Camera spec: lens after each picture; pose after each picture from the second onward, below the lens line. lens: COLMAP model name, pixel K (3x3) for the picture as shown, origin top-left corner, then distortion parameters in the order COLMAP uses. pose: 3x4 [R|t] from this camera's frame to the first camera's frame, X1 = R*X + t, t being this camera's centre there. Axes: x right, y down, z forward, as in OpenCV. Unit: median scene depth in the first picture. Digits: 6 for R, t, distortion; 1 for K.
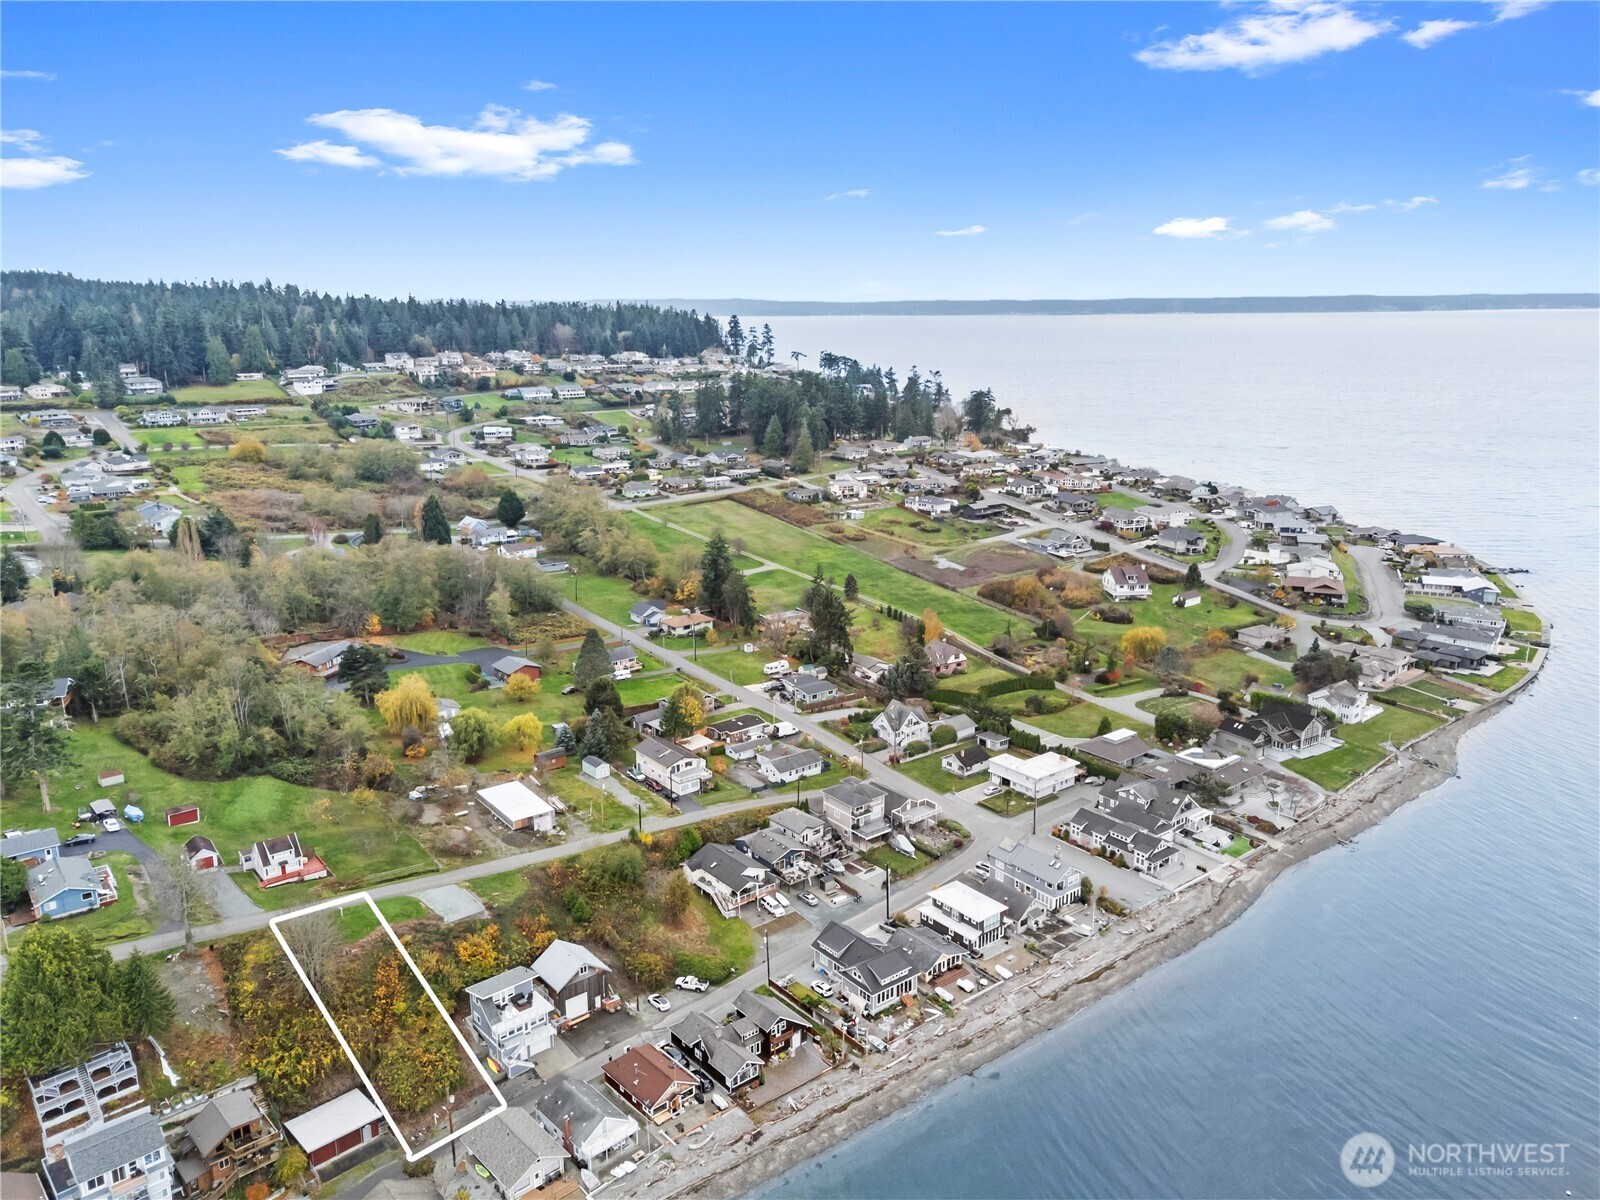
lens RADIAL K [[1170.8, 0, 806.5], [0, 1170.8, 601.9], [0, 0, 1]] dist [0.059971, -0.048566]
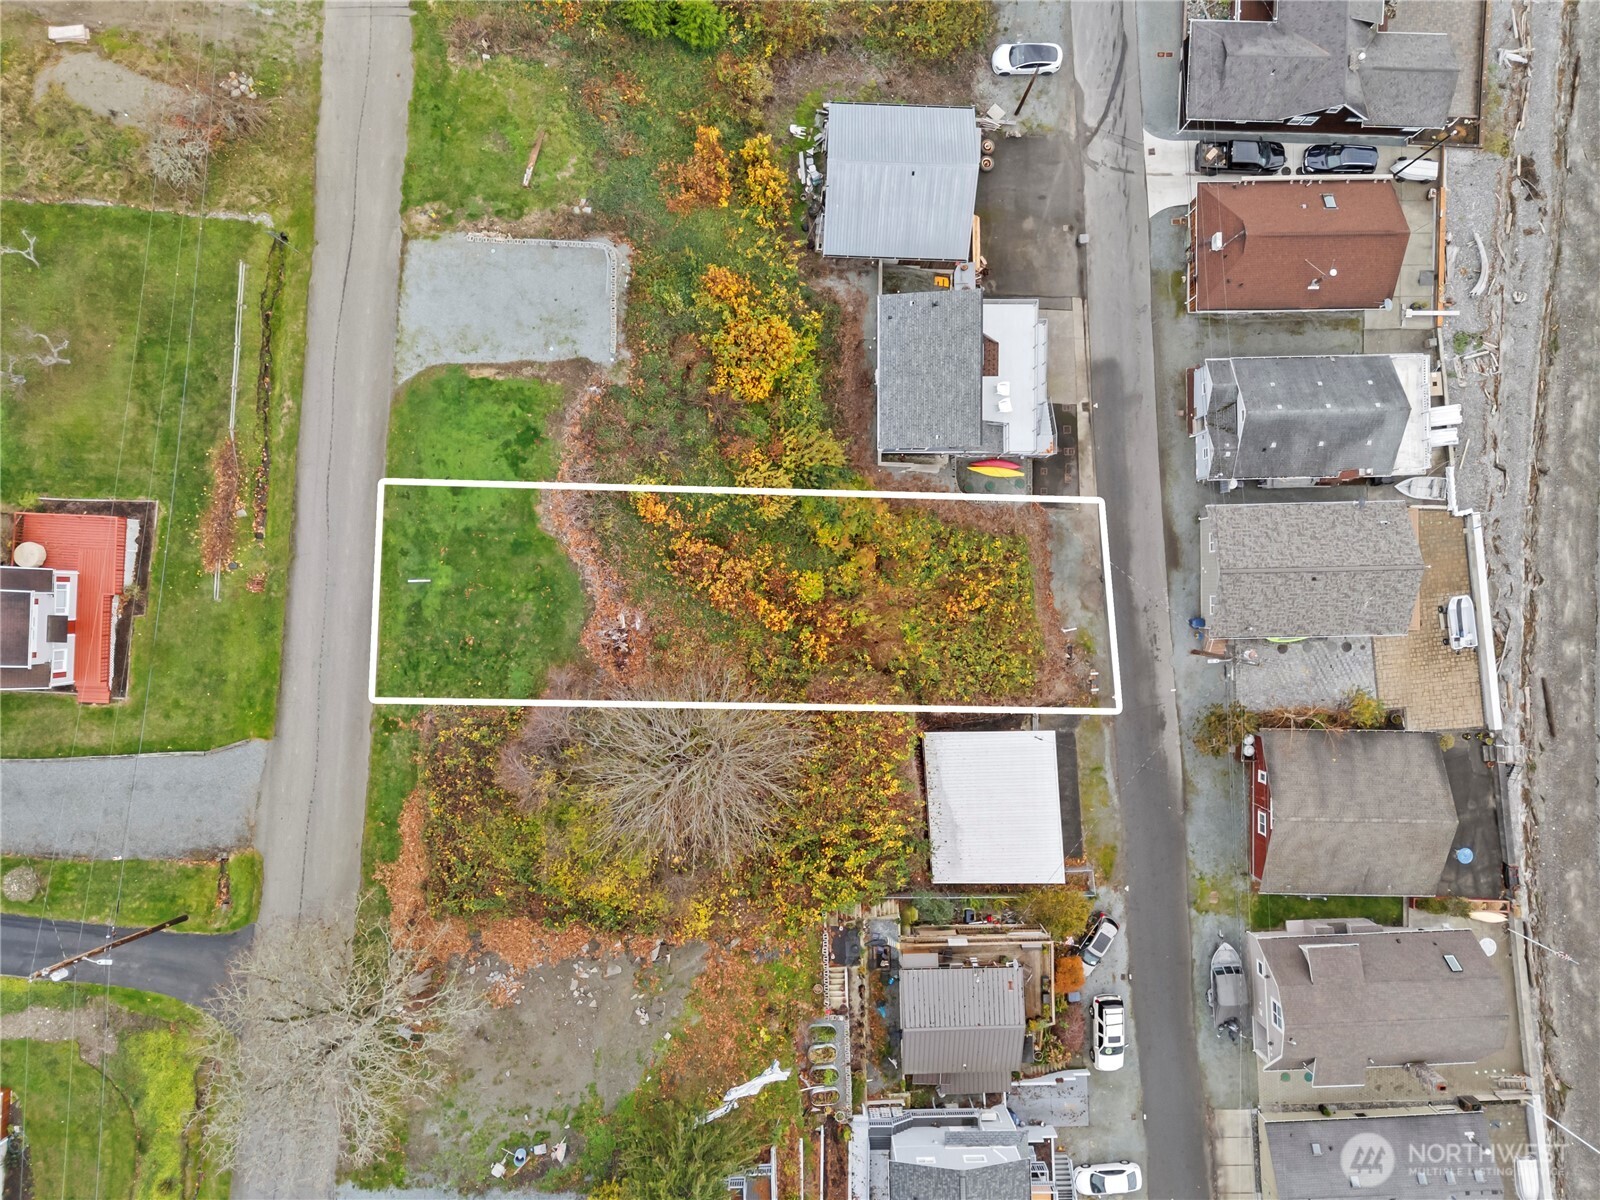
lens RADIAL K [[1170.8, 0, 806.5], [0, 1170.8, 601.9], [0, 0, 1]] dist [0.059971, -0.048566]
pose [[0.663251, -0.748389, 0.003479, -0.348893], [0.176887, 0.161278, 0.970928, -0.058489], [-0.727192, -0.643354, 0.239347, 0.894980]]
